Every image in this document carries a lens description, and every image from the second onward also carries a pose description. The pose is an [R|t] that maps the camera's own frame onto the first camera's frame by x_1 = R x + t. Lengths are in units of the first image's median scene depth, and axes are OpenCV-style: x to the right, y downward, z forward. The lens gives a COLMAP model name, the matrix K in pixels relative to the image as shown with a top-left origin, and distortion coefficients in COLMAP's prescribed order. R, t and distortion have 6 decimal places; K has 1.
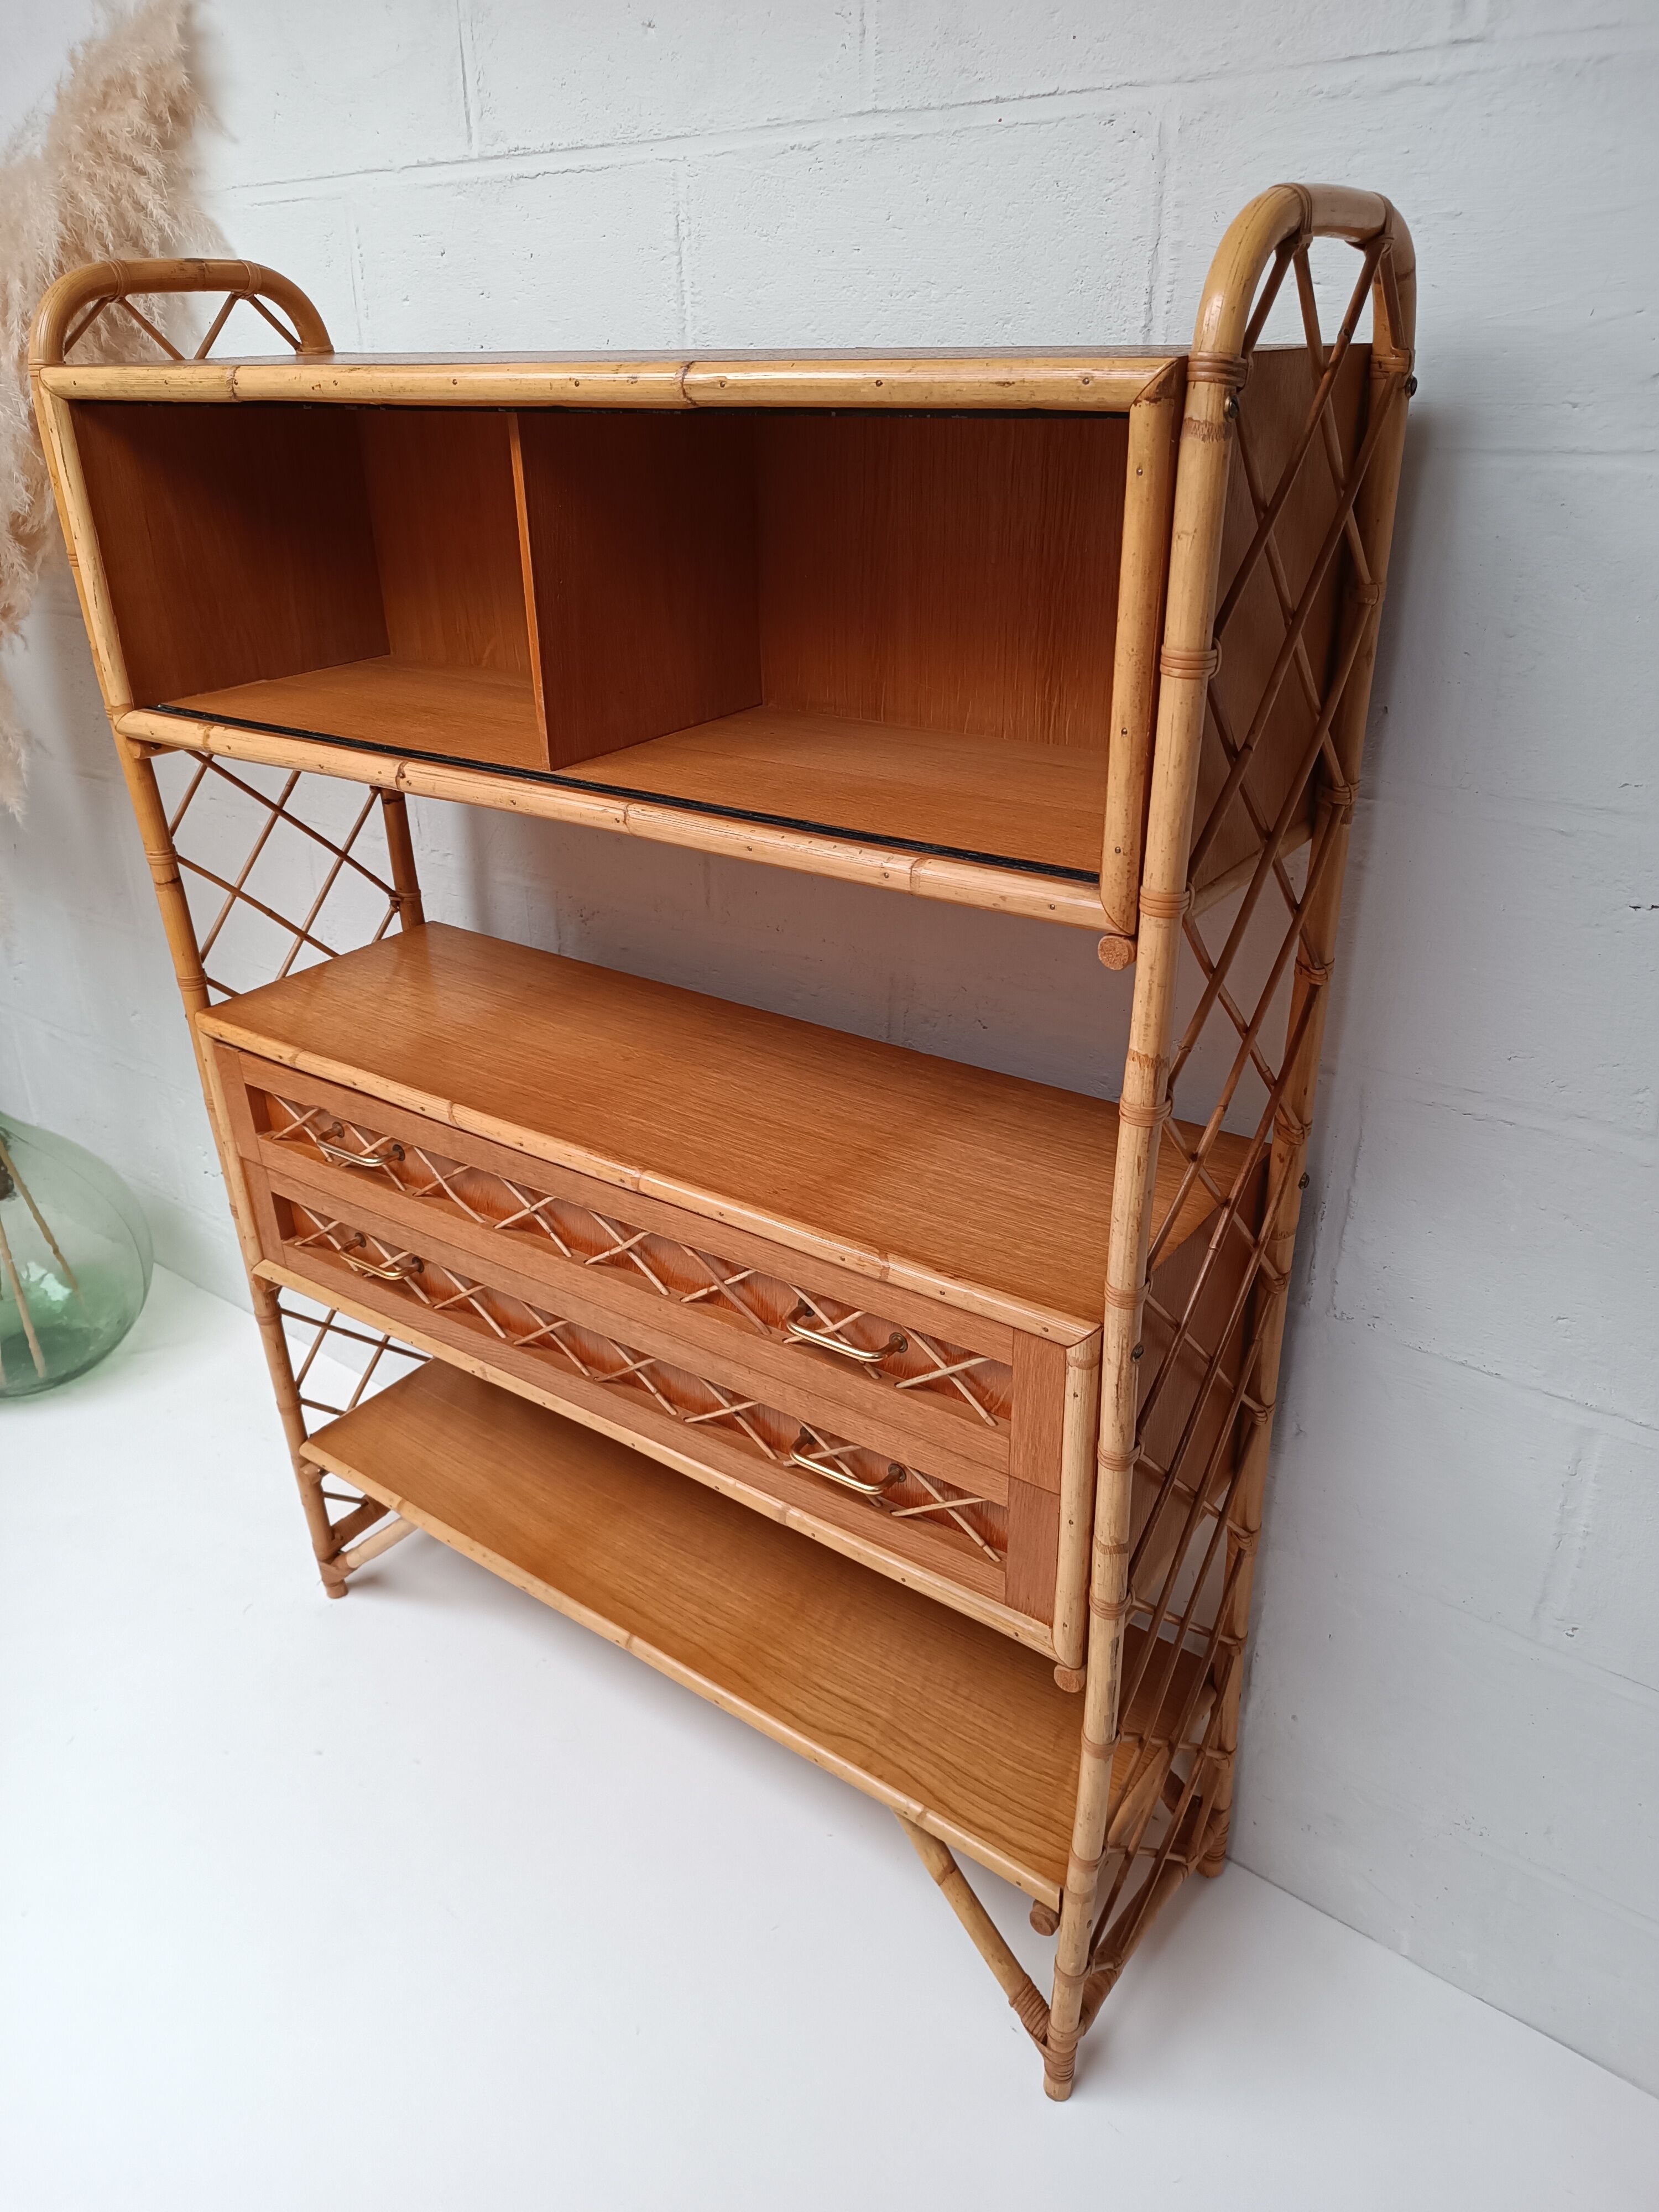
lens RADIAL K [[1595.5, 0, 816.7], [0, 1595.5, 1115.4], [0, 0, 1]] dist [0.021864, -0.026801]
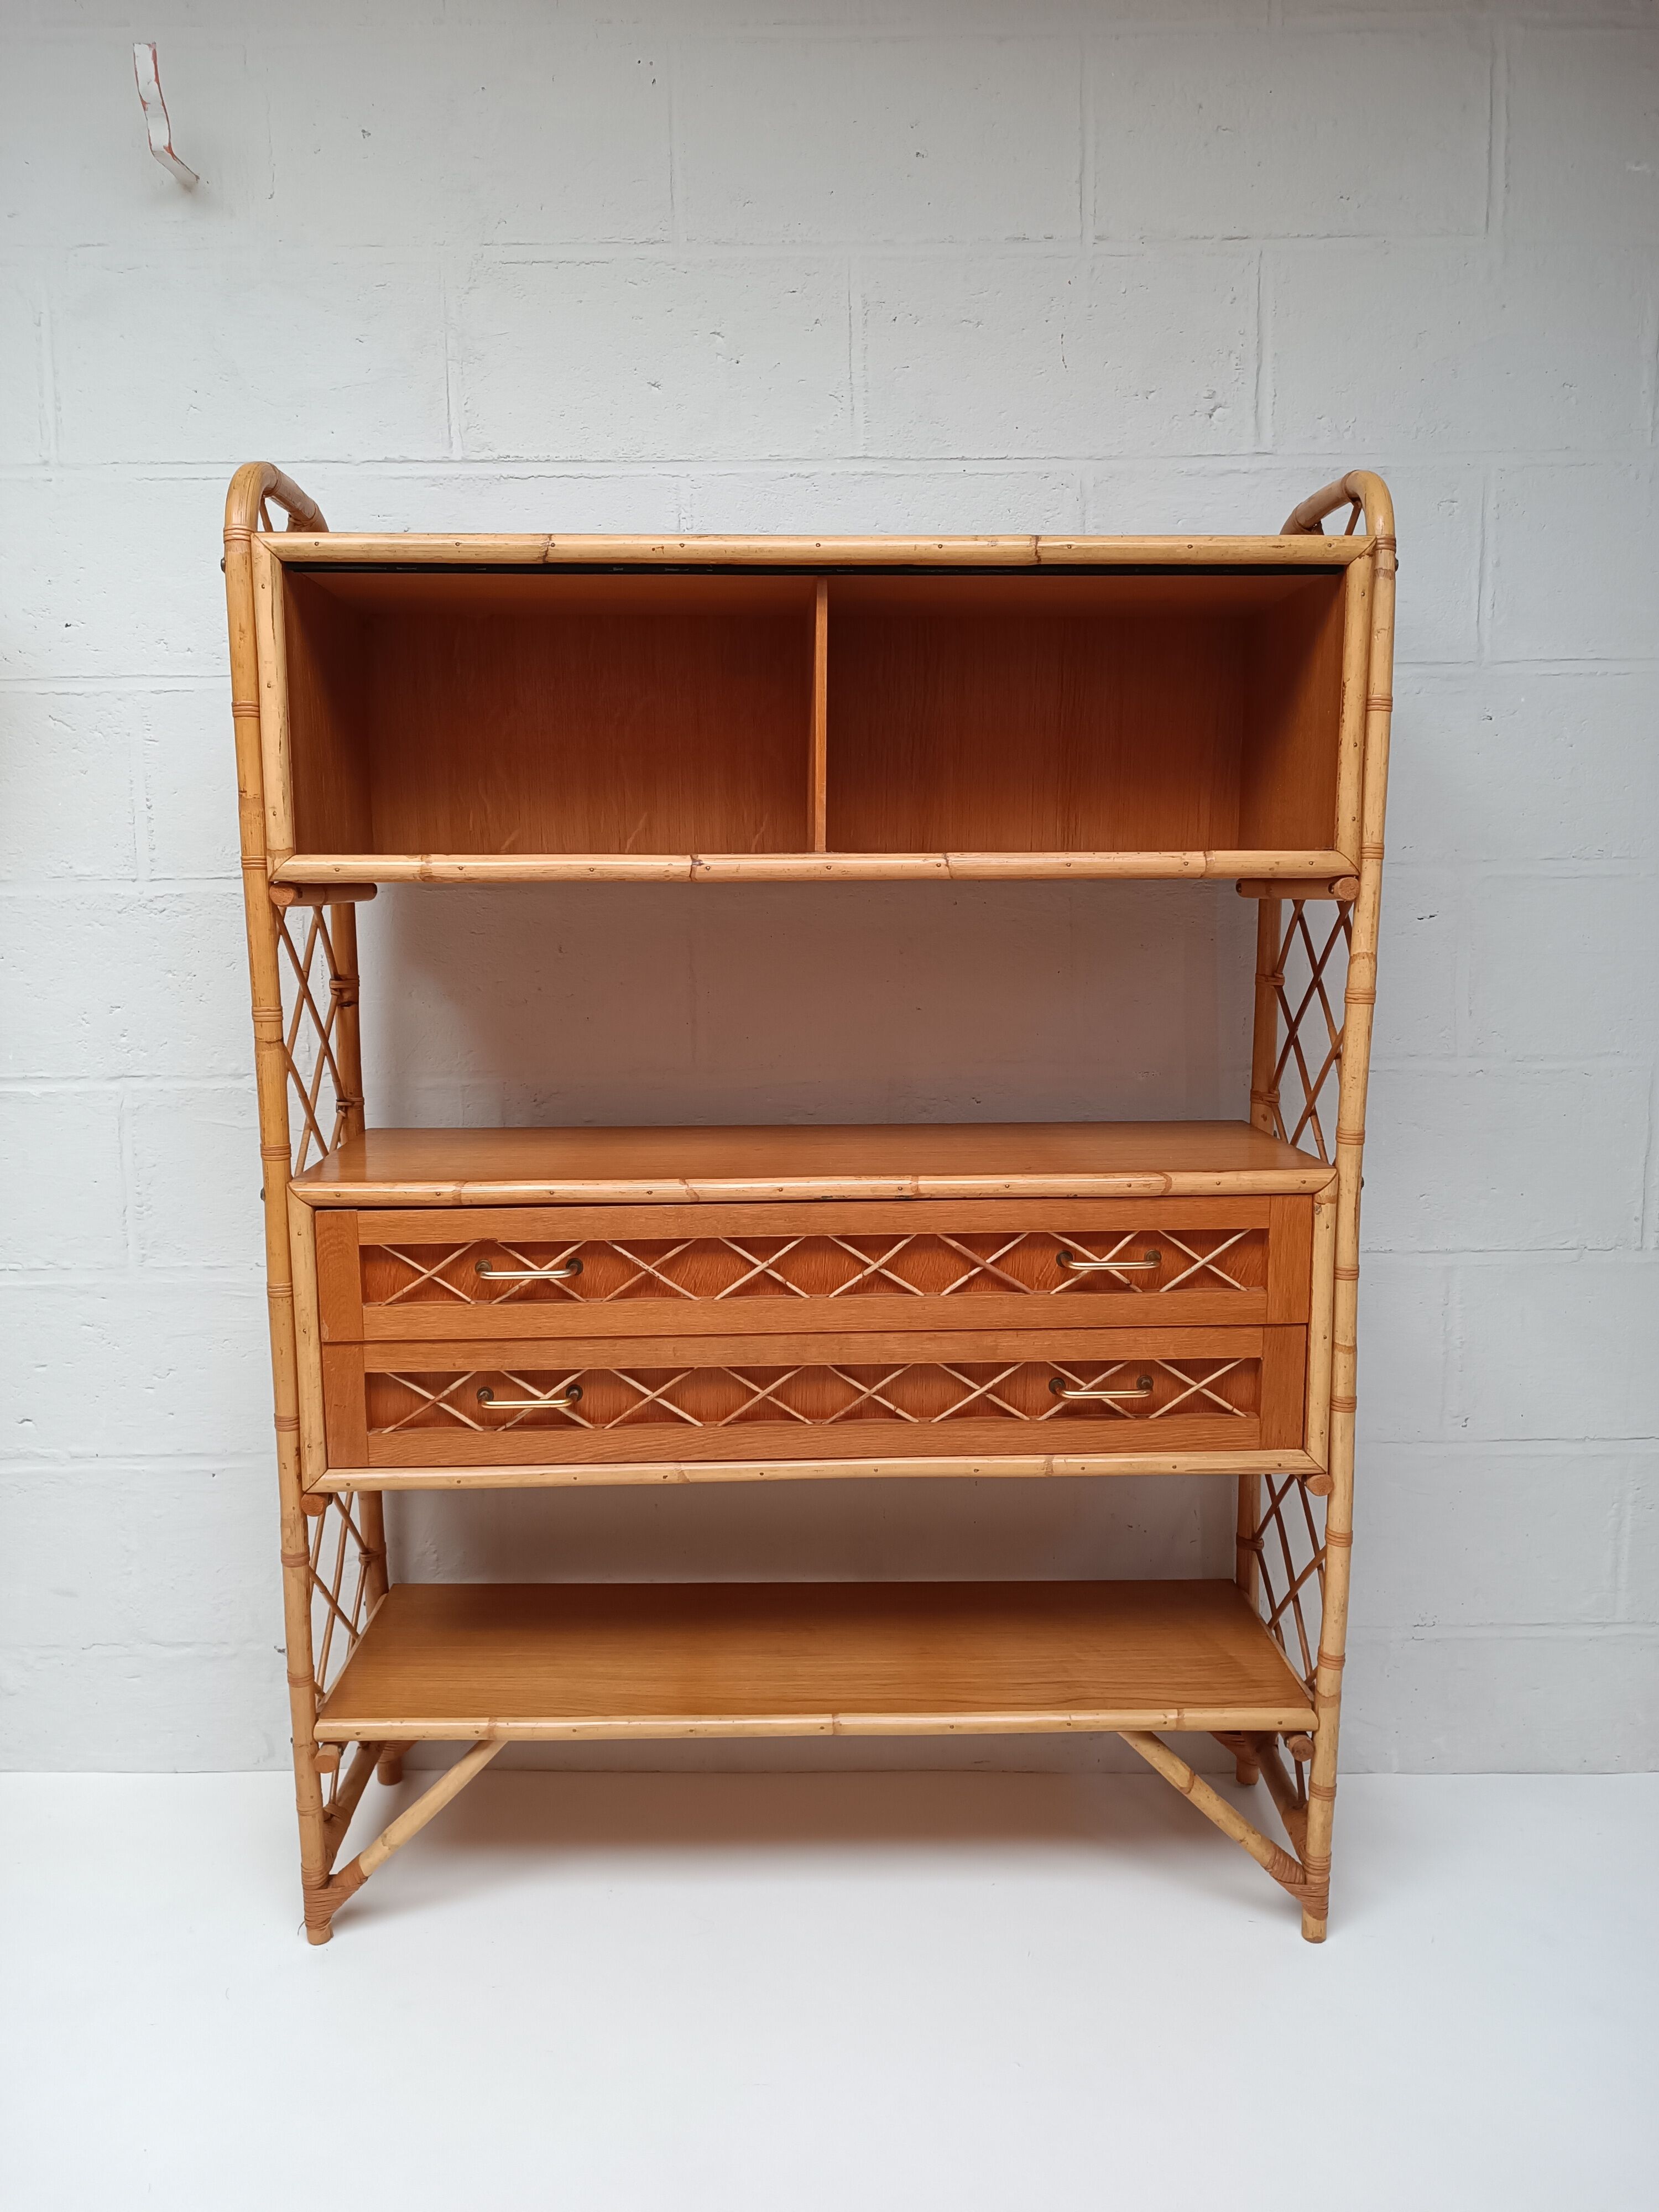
lens RADIAL K [[1595.5, 0, 830.9], [0, 1595.5, 1106.0], [0, 0, 1]] dist [0.021864, -0.026801]
pose [[0.787501, -0.069114, 0.612426, -0.841347], [0.263764, 0.935886, -0.233550, 0.233819], [-0.557020, 0.345457, 0.755241, 0.113820]]
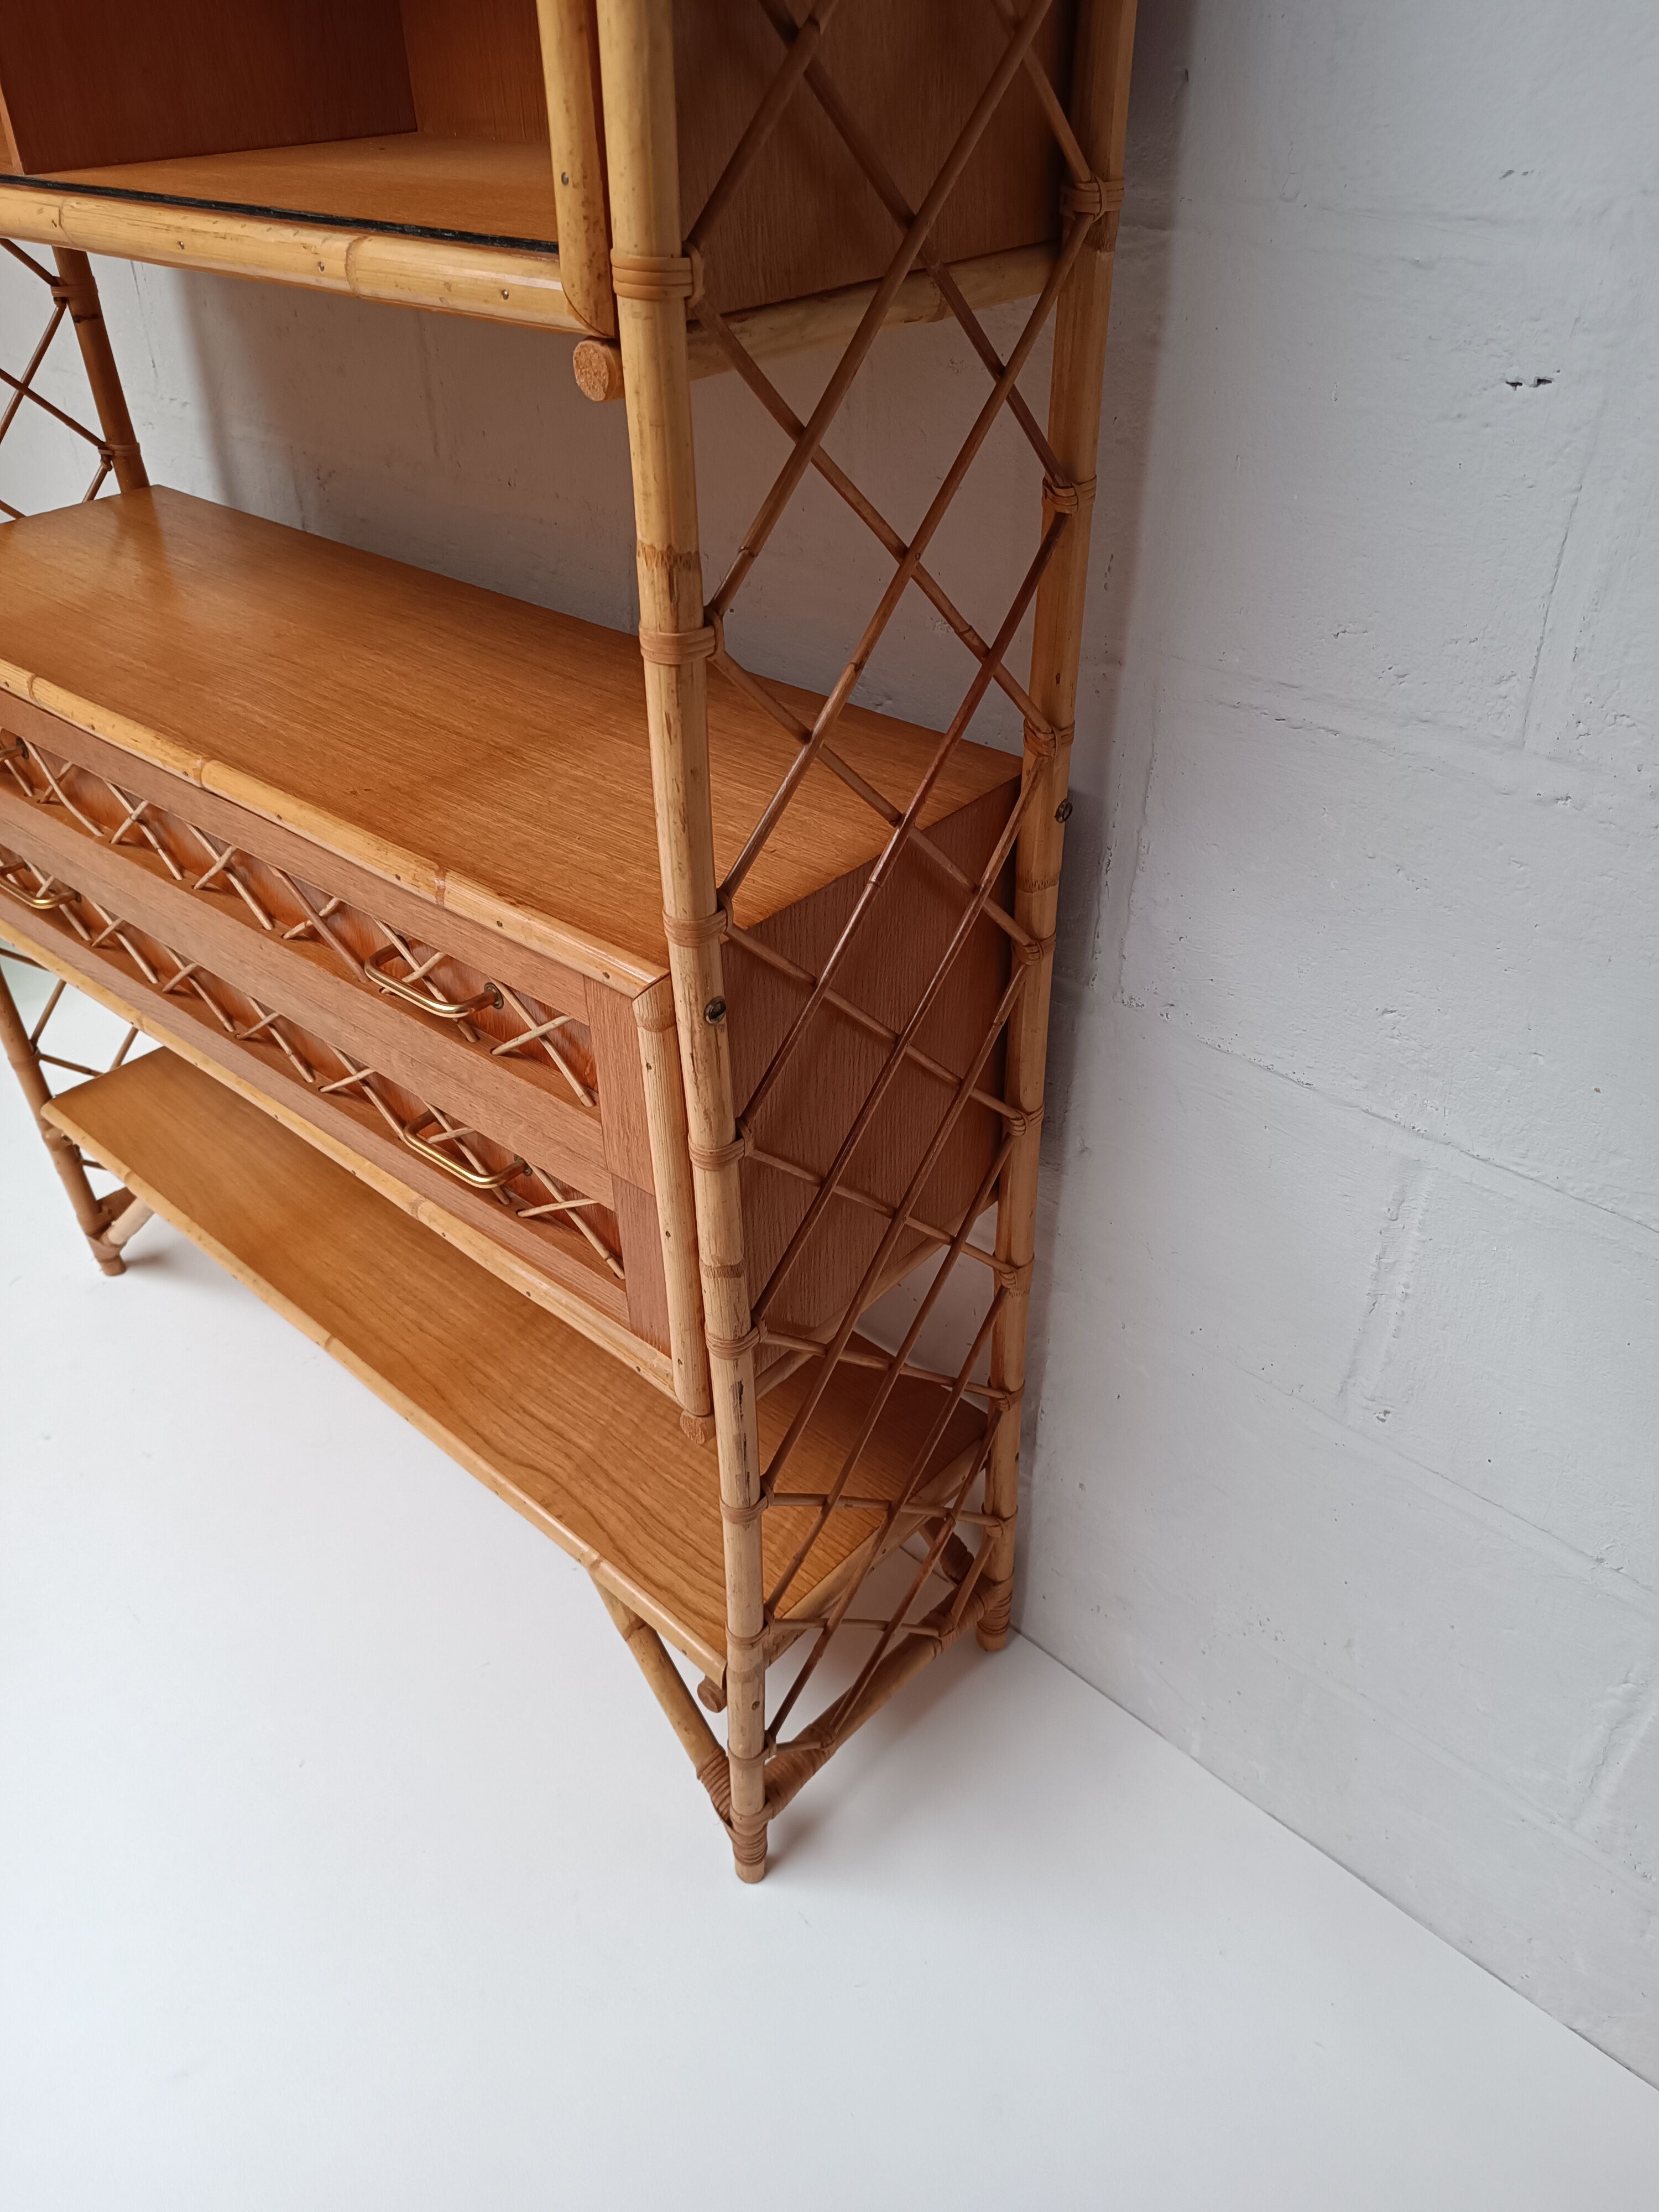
lens RADIAL K [[1595.5, 0, 816.1], [0, 1595.5, 1113.5], [0, 0, 1]] dist [0.021864, -0.026801]
pose [[0.995385, 0.058794, -0.075842, 0.239274], [-0.045171, 0.984364, 0.170256, 0.054772], [0.084666, -0.166045, 0.982477, 0.225775]]
